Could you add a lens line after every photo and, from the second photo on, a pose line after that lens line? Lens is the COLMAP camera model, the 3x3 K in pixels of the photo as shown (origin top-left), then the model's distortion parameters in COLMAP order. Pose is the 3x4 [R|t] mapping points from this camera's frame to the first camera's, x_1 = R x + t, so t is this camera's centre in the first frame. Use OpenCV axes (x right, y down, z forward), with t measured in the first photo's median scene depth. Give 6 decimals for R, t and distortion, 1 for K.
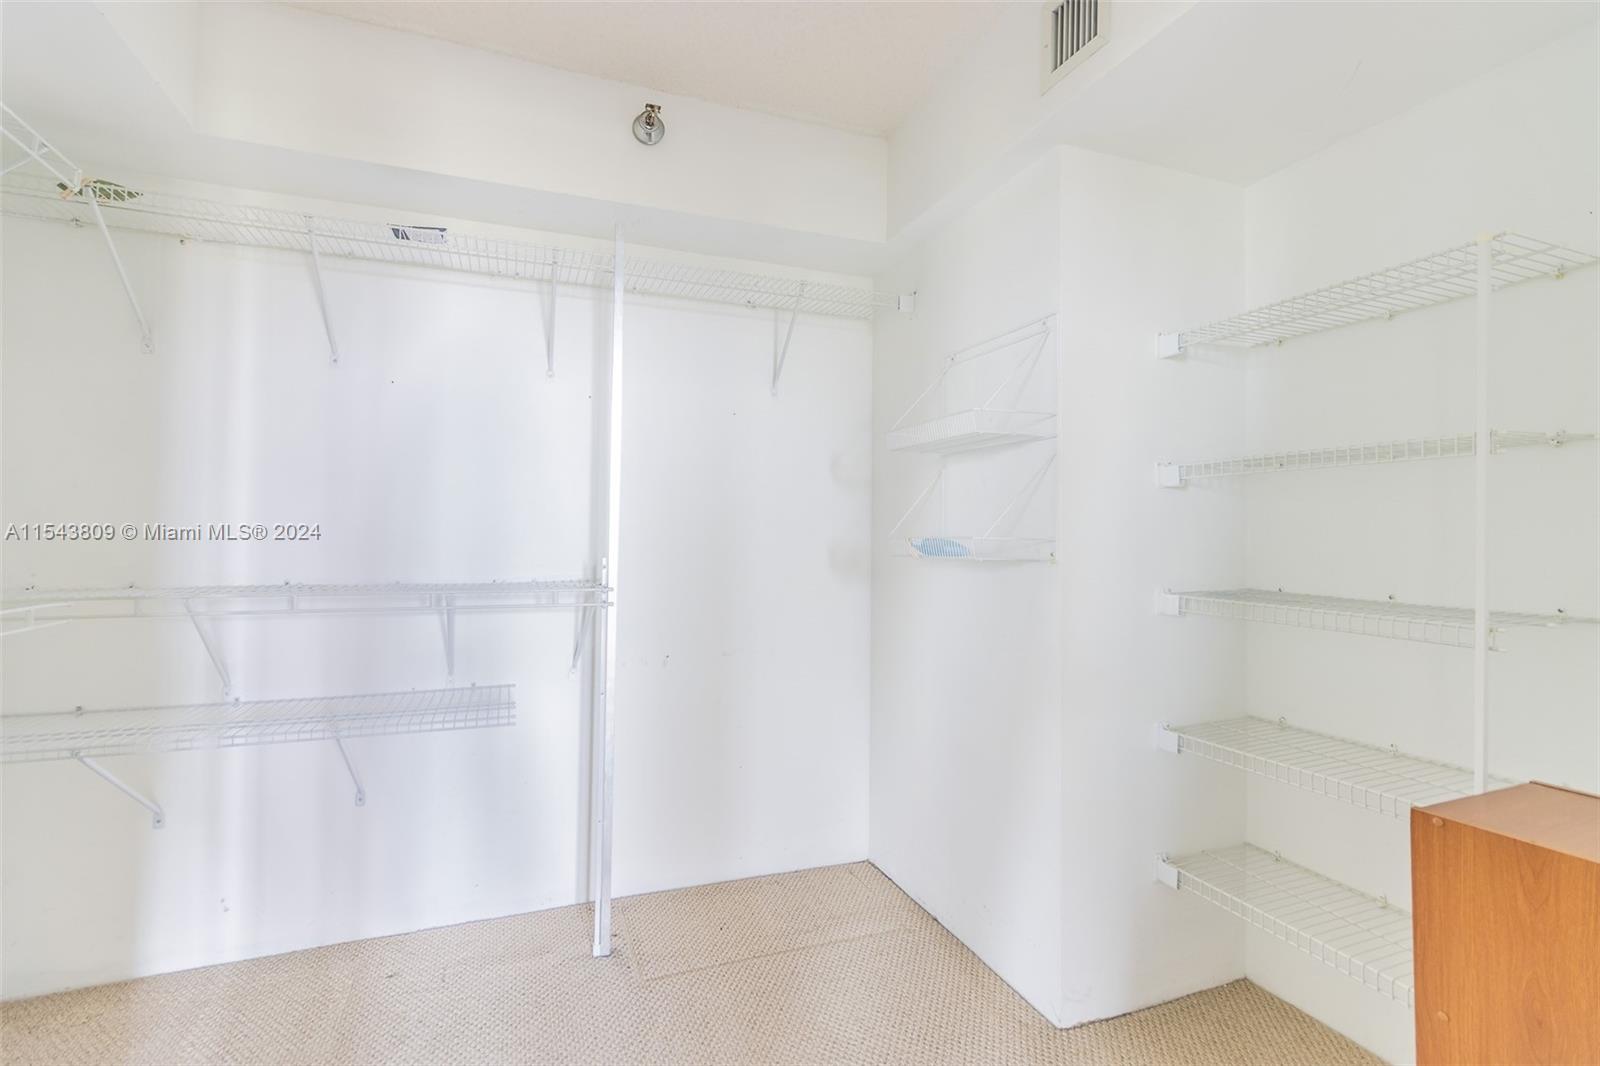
lens RADIAL K [[708.5, 0, 800.0], [0, 708.5, 533.0], [0, 0, 1]] dist [-0.000865, 0.000844]
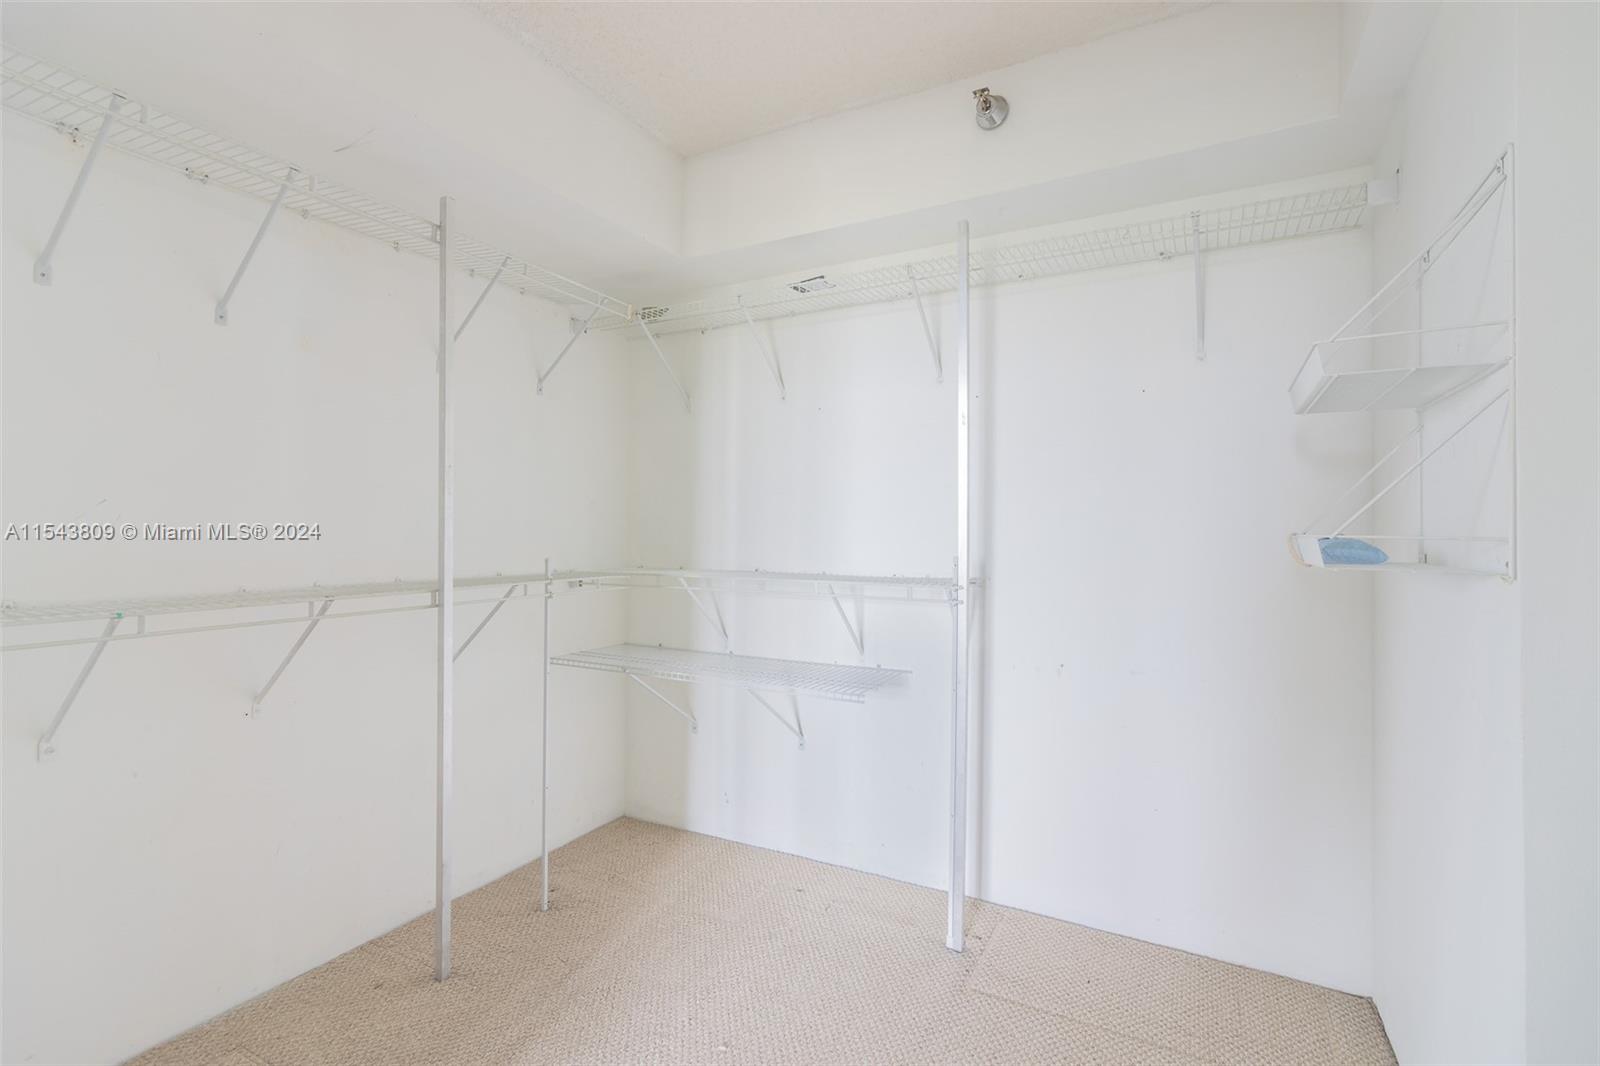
lens RADIAL K [[739.1, 0, 800.0], [0, 739.1, 533.0], [0, 0, 1]] dist [-0.000159, 0.000345]
pose [[0.665127, -0.002222, -0.746727, 0.363498], [0.002185, 0.999997, -0.001029, 0.002661], [0.746727, -0.000947, 0.665130, 0.131468]]
